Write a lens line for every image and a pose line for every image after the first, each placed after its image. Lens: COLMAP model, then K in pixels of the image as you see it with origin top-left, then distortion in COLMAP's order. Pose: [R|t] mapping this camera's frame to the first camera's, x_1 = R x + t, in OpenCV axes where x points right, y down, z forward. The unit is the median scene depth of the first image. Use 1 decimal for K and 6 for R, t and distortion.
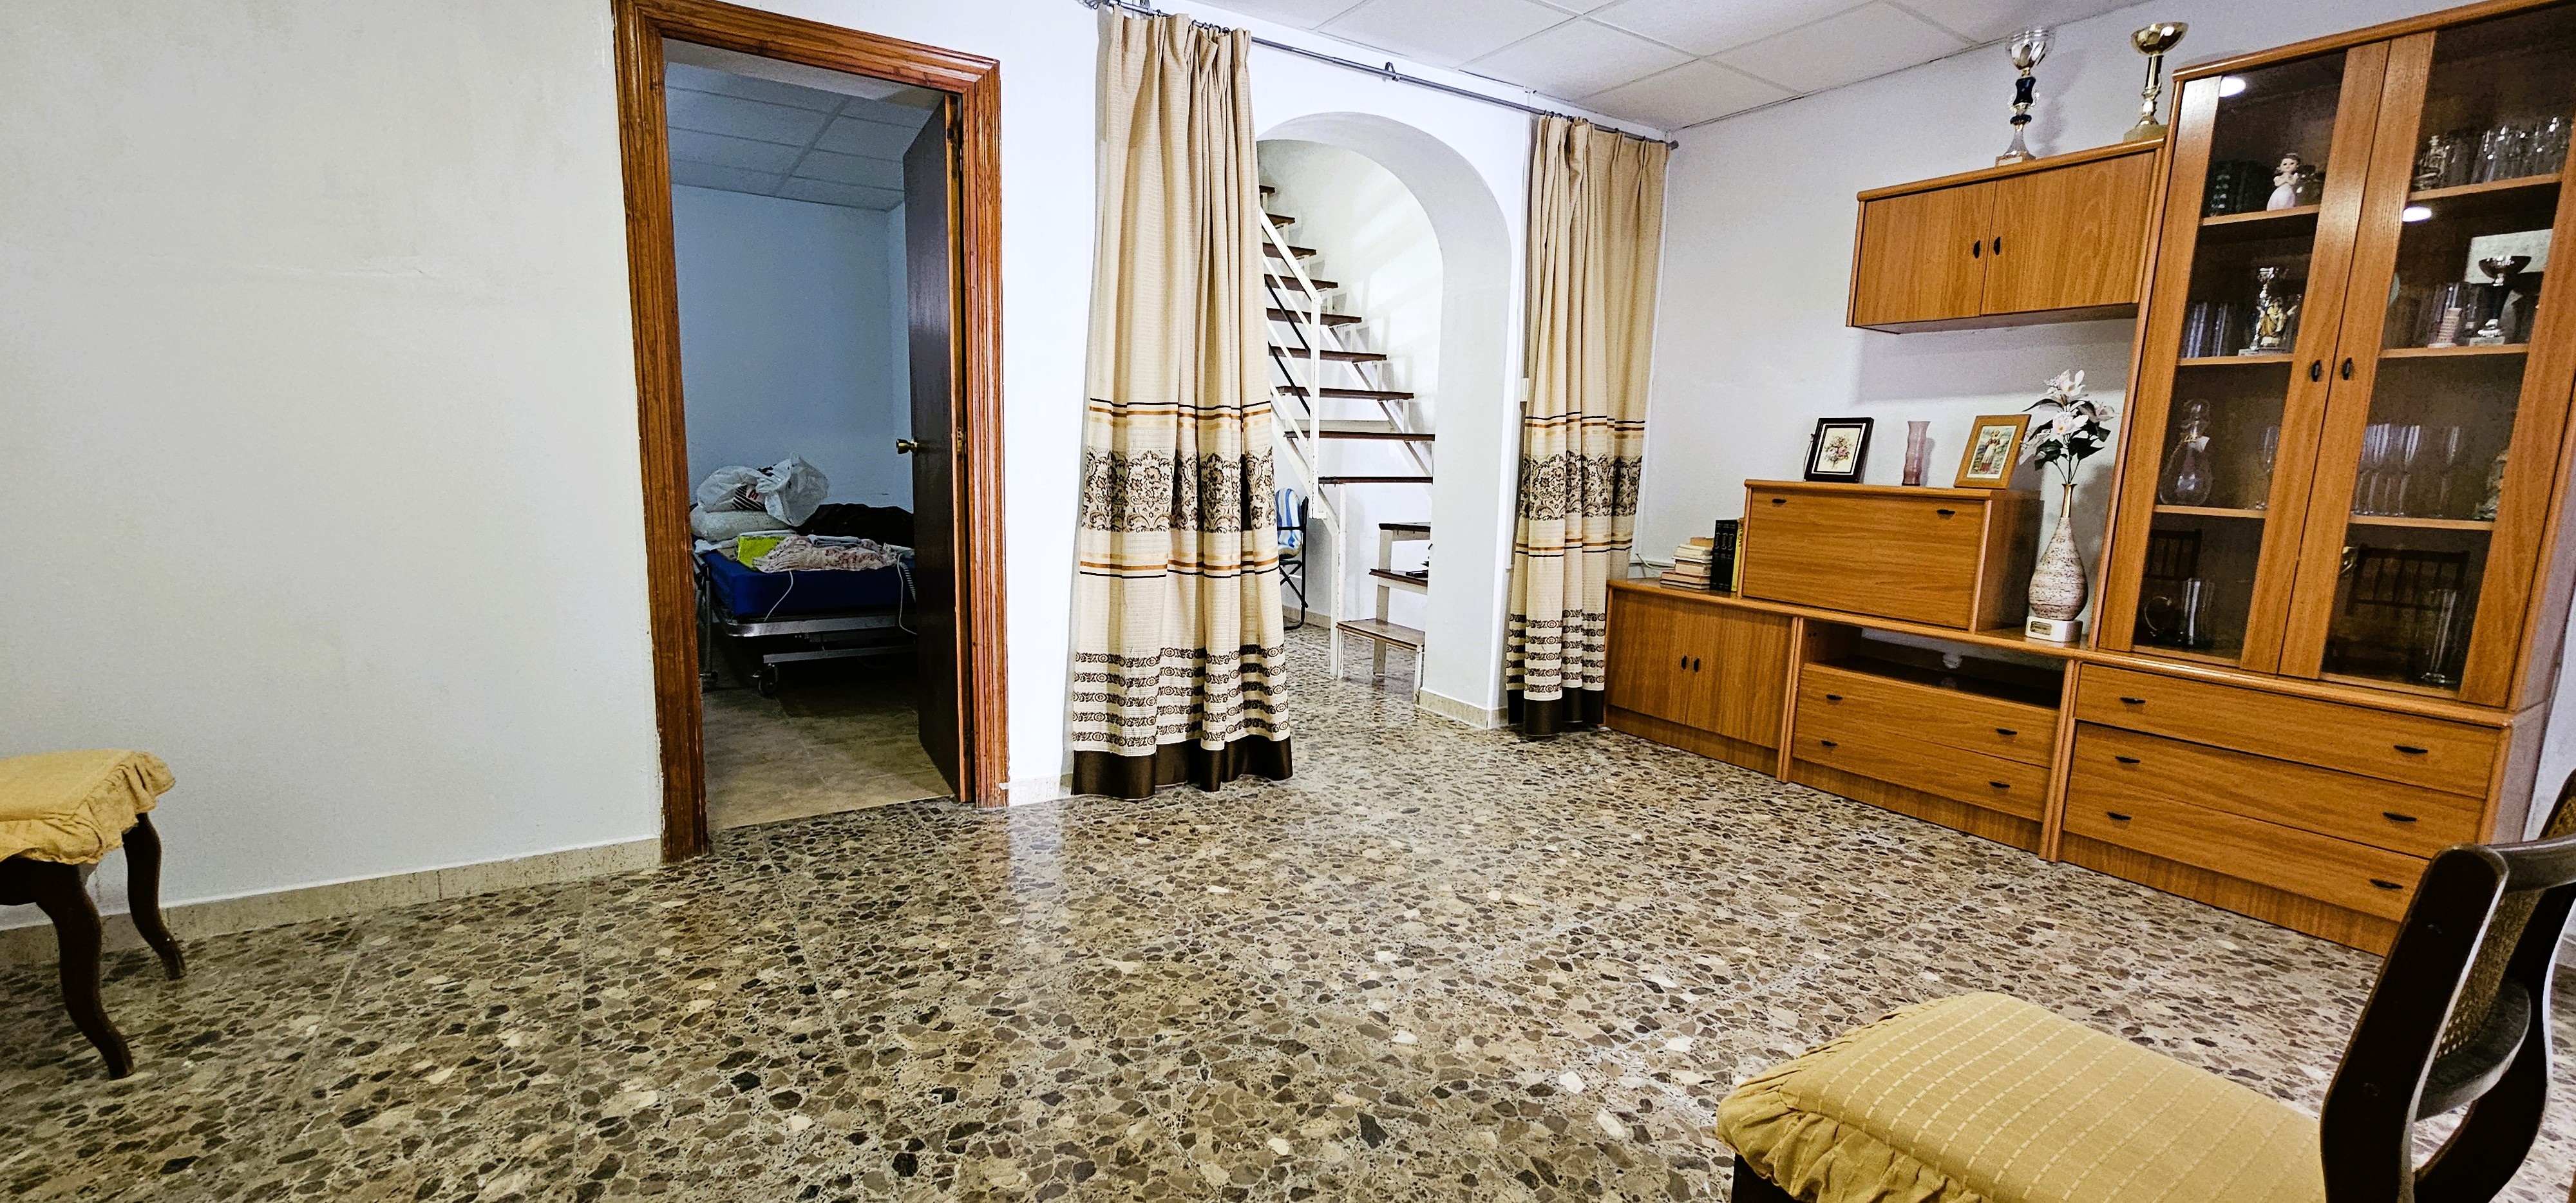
lens RADIAL K [[1052.6, 0, 1281.4], [0, 1052.6, 608.0], [0, 0, 1]] dist [-0.002603, 0.000708]
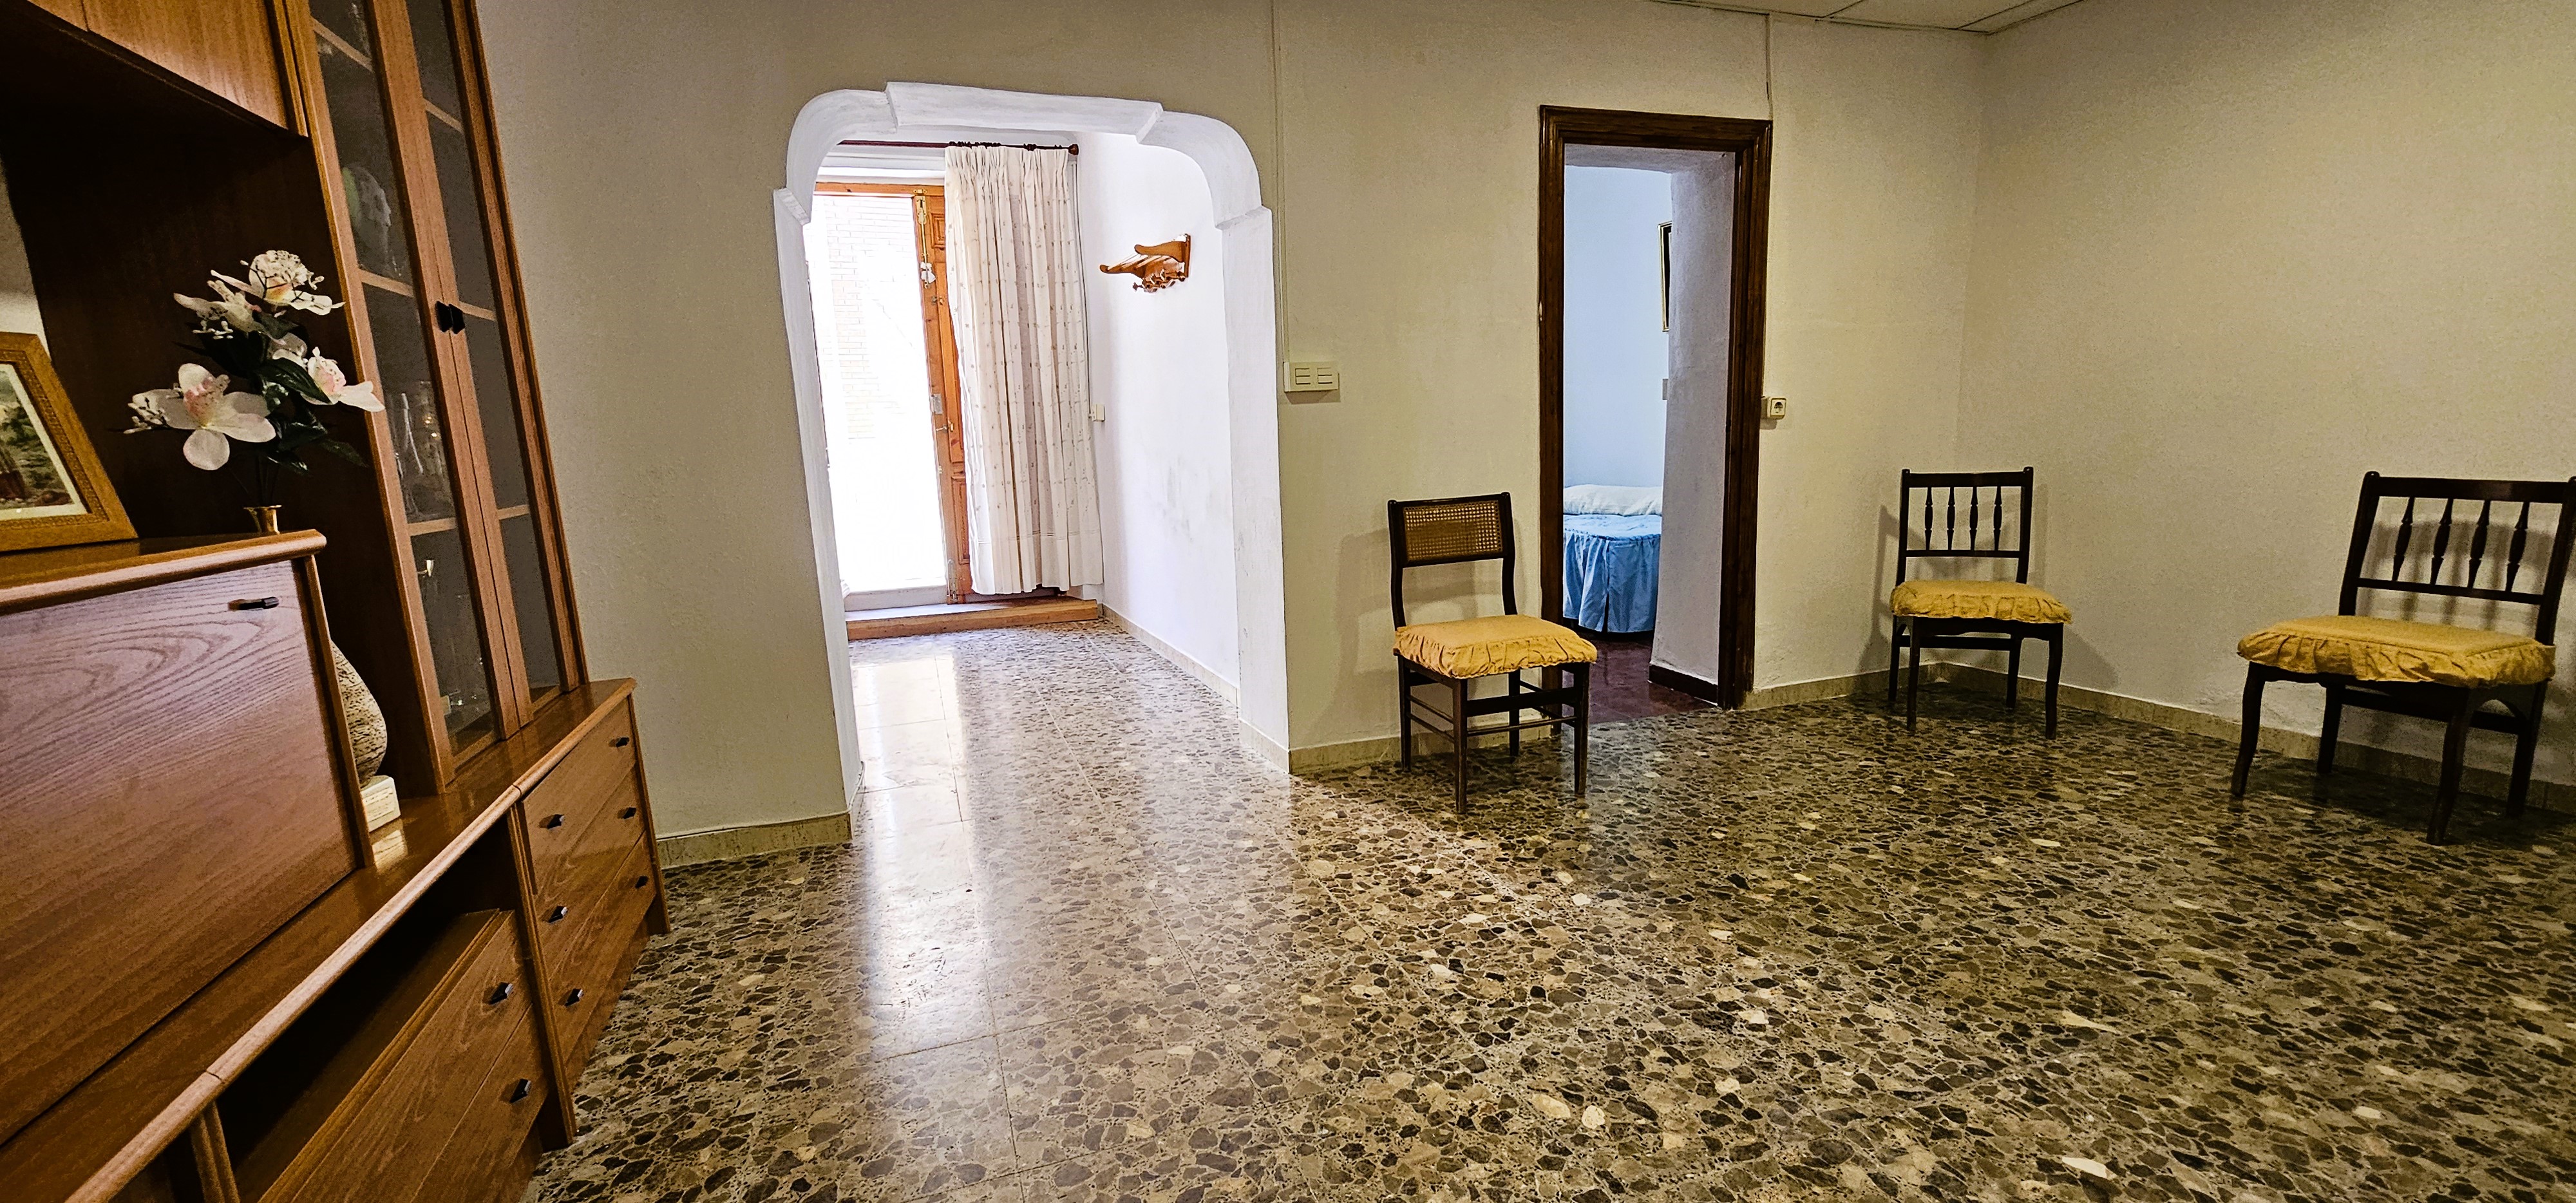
lens RADIAL K [[1054.1, 0, 1283.9], [0, 1054.1, 607.4], [0, 0, 1]] dist [0.000793, -0.000025]
pose [[-0.975830, -0.029275, 0.216561, 0.251245], [0.042052, 0.947310, 0.317546, -0.226436], [-0.214446, 0.318978, -0.923182, 1.502127]]
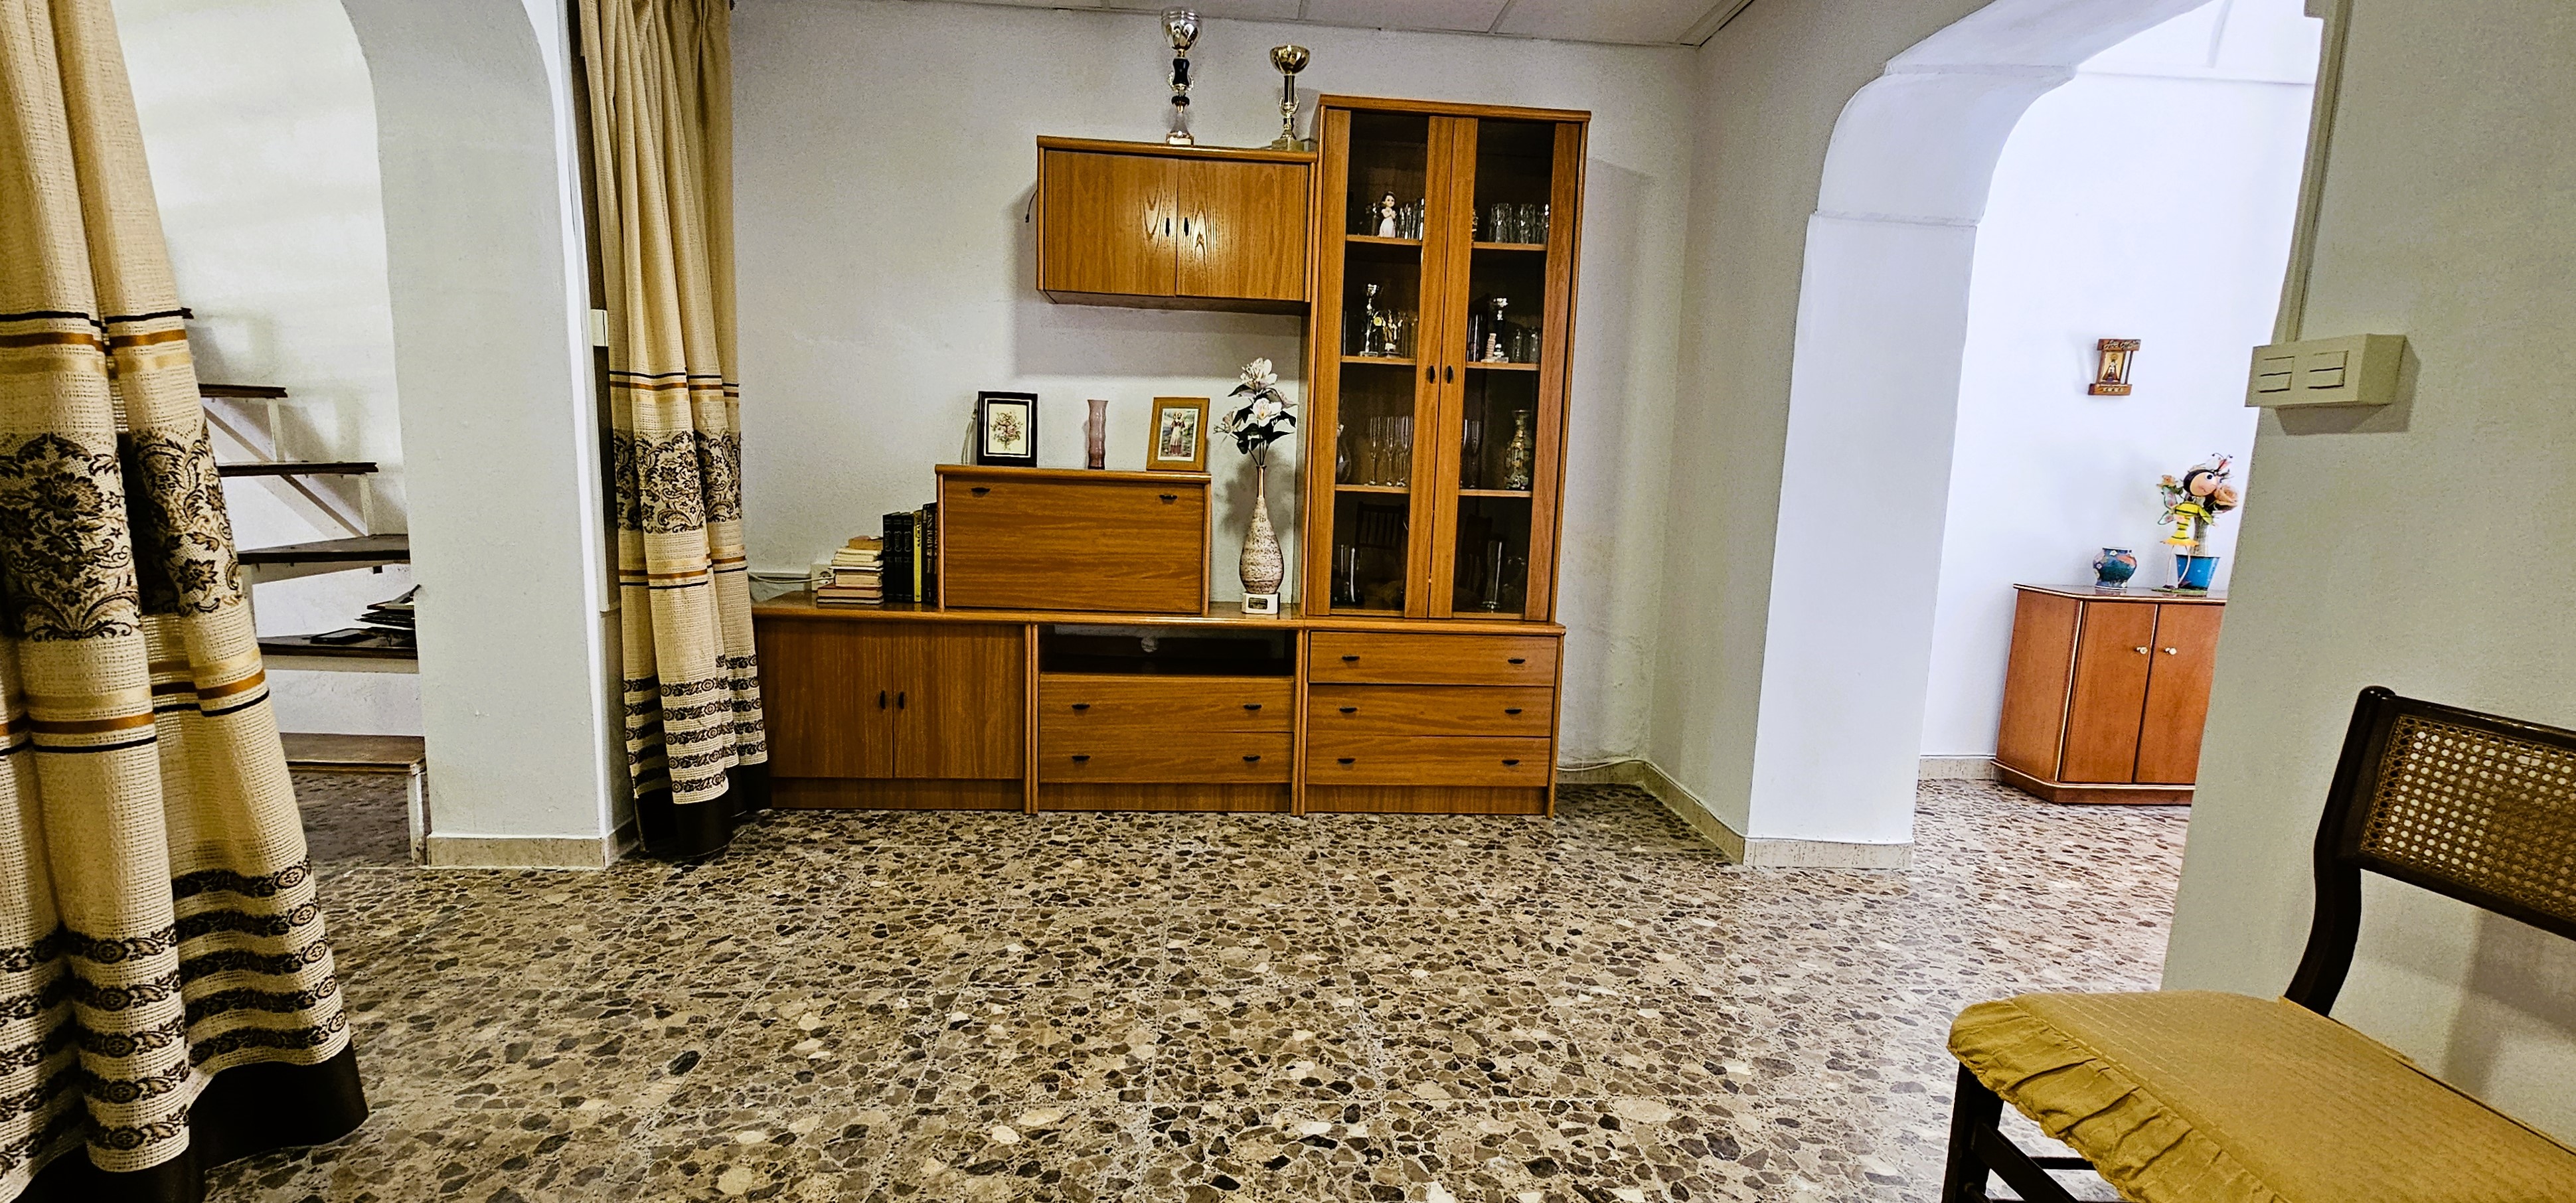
lens RADIAL K [[1085.4, 0, 1292.6], [0, 1085.4, 610.1], [0, 0, 1]] dist [-0.001974, -0.000227]
pose [[0.473656, -0.137329, 0.869937, -0.240354], [0.110772, 0.989213, 0.095846, -0.085174], [-0.873716, 0.050967, 0.483759, 0.501114]]
